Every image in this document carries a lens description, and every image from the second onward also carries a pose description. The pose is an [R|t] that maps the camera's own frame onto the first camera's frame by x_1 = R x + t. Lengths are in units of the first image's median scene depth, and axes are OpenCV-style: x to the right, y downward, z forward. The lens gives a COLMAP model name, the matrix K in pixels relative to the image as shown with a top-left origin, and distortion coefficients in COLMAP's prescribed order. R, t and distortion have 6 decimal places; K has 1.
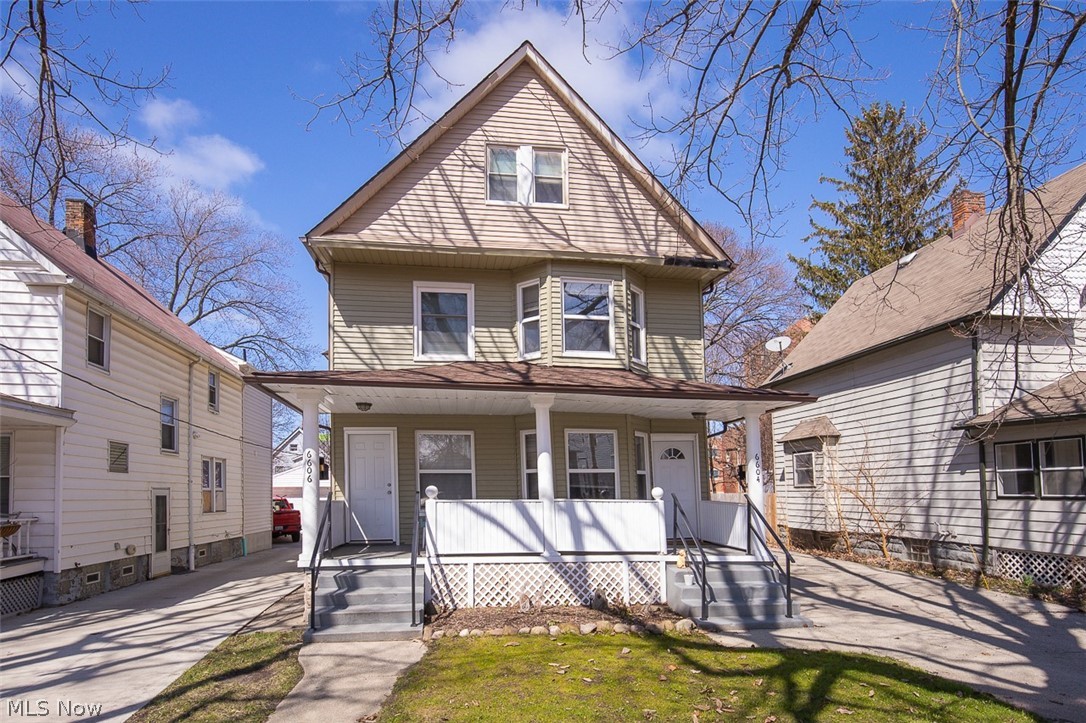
lens RADIAL K [[602.0, 0, 543.0], [0, 602.0, 367.0], [0, 0, 1]] dist [-0.006721, -0.000974]
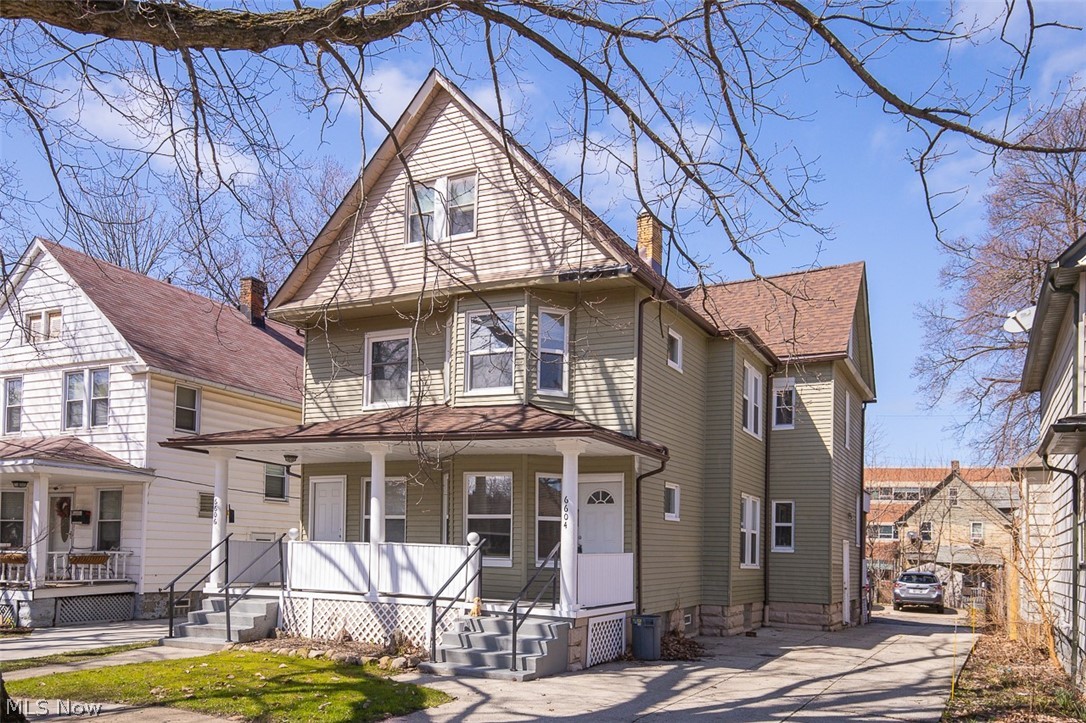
lens RADIAL K [[873.7, 0, 543.9], [0, 873.7, 366.7], [0, 0, 1]] dist [0.035998, 0.002298]
pose [[0.815847, -0.094787, -0.570446, 0.908546], [0.089849, 0.995272, -0.036877, -0.001623], [0.571245, -0.021168, 0.820506, -0.061998]]
